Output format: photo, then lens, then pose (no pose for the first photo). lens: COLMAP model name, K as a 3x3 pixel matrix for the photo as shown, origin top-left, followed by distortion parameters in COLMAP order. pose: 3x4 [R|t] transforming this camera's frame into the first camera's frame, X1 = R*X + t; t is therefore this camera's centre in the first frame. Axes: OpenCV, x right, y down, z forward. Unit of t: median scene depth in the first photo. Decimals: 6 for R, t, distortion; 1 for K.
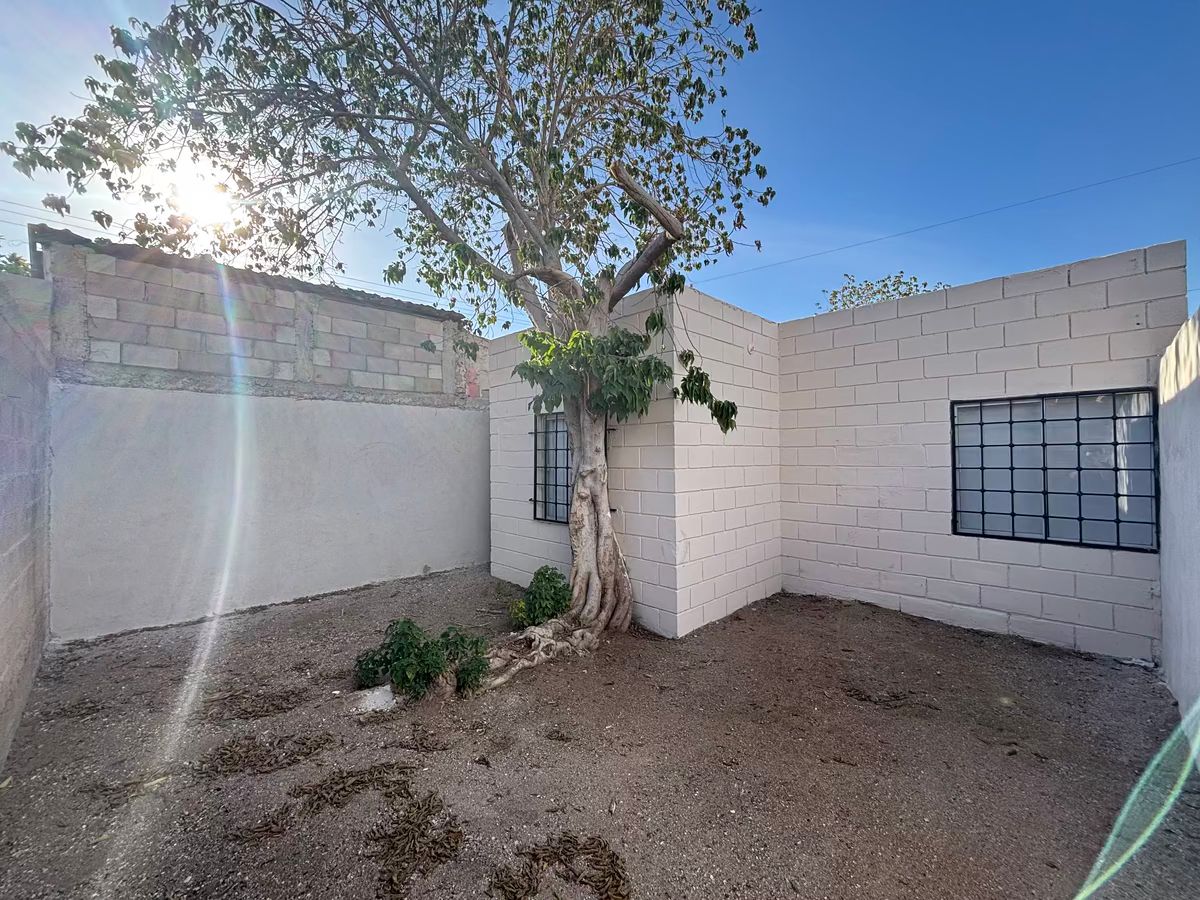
lens RADIAL K [[486.9, 0, 598.5], [0, 486.9, 448.8], [0, 0, 1]] dist [0.002354, 0.000046]
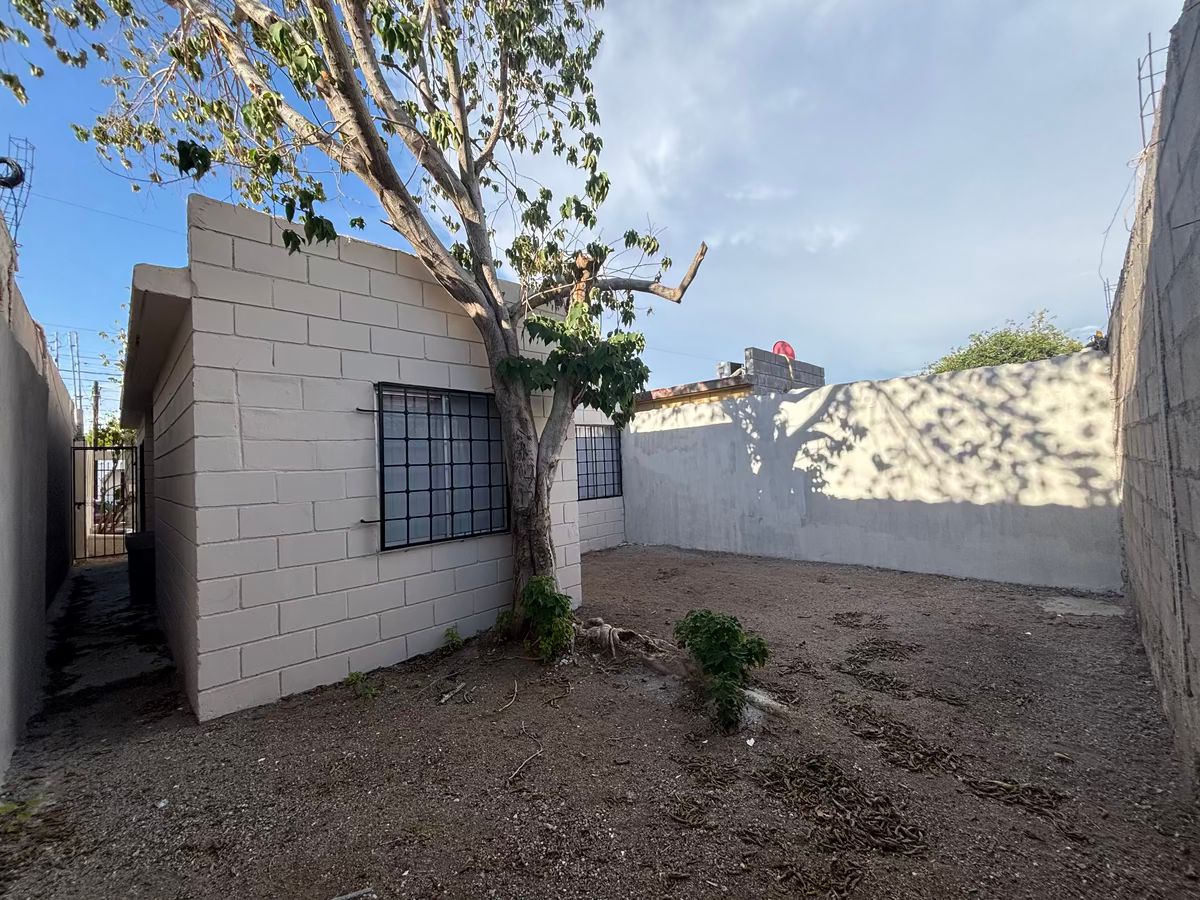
lens RADIAL K [[486.9, 0, 598.5], [0, 486.9, 448.8], [0, 0, 1]] dist [0.002354, 0.000046]
pose [[-0.008688, 0.039715, 0.999173, -1.537289], [0.029596, 0.998783, -0.039442, 0.095691], [-0.999524, 0.029228, -0.009852, 1.457528]]
